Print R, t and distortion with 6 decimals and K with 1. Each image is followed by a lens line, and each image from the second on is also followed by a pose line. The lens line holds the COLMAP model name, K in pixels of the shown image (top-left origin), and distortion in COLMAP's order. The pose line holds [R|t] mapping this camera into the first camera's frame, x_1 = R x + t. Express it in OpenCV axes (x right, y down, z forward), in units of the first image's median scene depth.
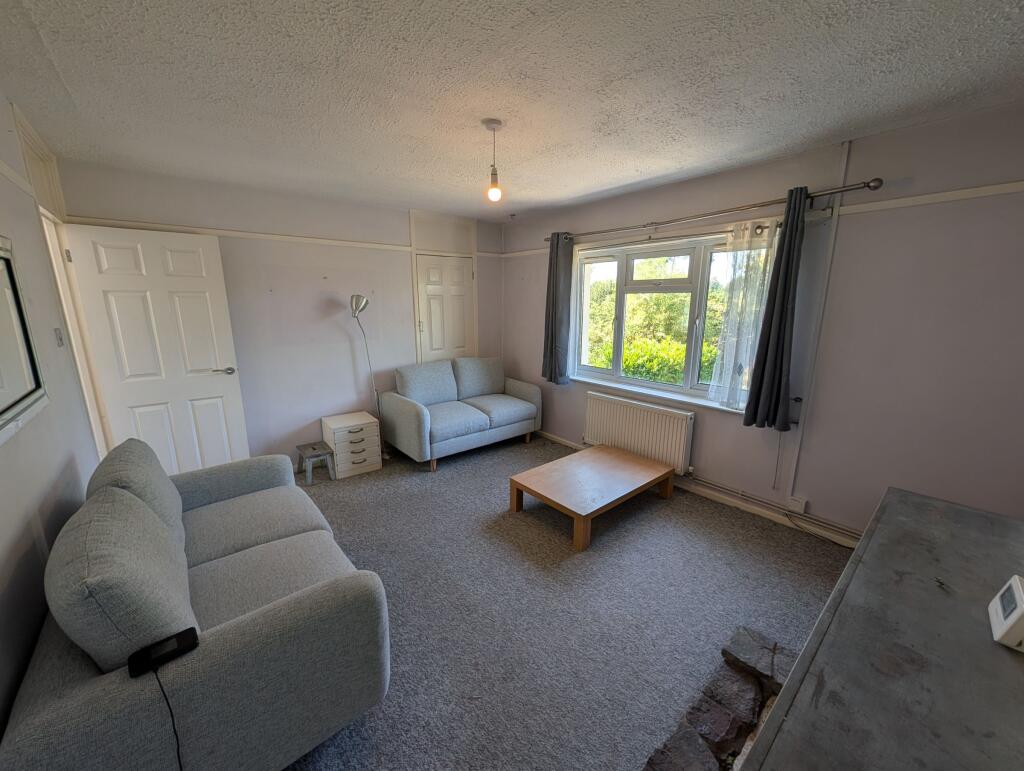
lens RADIAL K [[396.4, 0, 512.0], [0, 396.4, 385.5], [0, 0, 1]] dist [-0.000274, -0.000078]
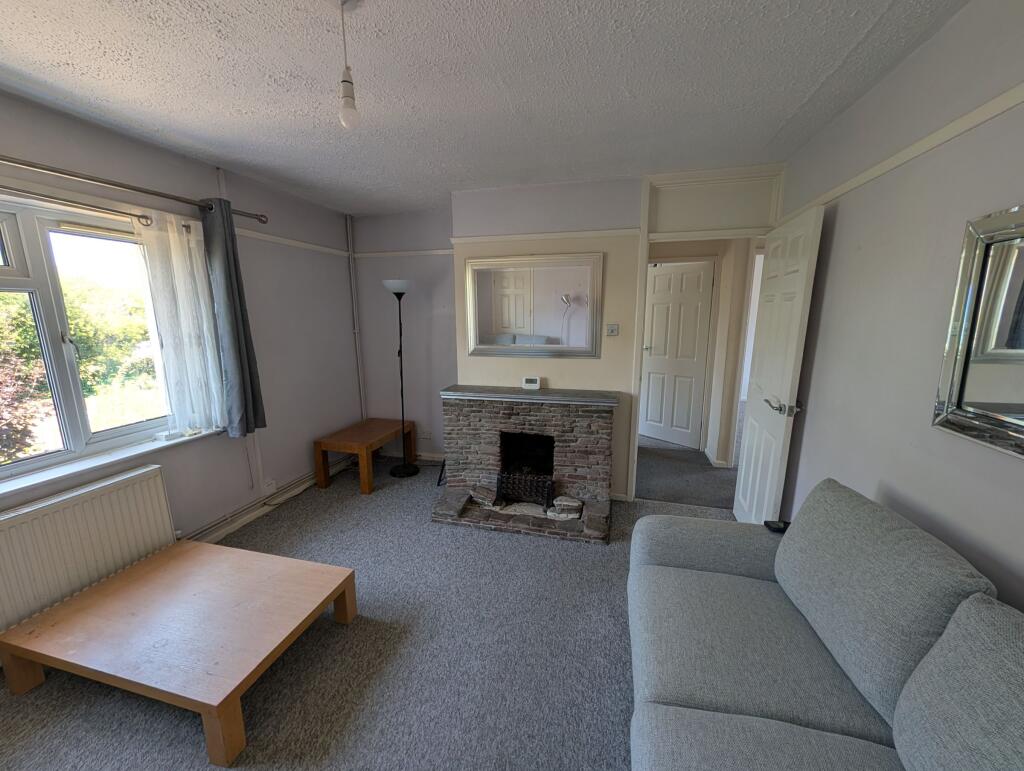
lens RADIAL K [[393.1, 0, 512.0], [0, 393.1, 385.5], [0, 0, 1]] dist [0.001720, 0.000064]
pose [[-0.578575, -0.146824, 0.802305, -0.461791], [0.175015, 0.938403, 0.297941, -0.160726], [-0.796631, 0.312797, -0.517240, 0.808018]]
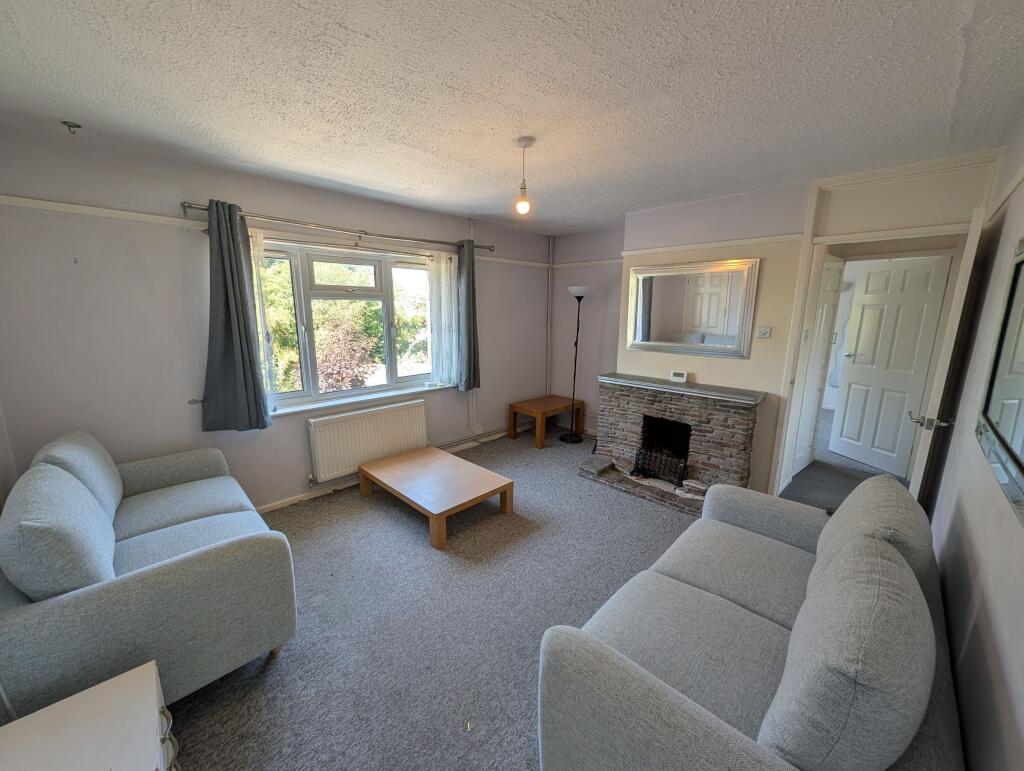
lens RADIAL K [[393.1, 0, 512.0], [0, 393.1, 385.5], [0, 0, 1]] dist [0.001720, 0.000064]
pose [[-0.087753, -0.193835, 0.977102, -0.749924], [0.203228, 0.956772, 0.208054, -0.167138], [-0.975191, 0.216831, -0.044567, 0.771774]]
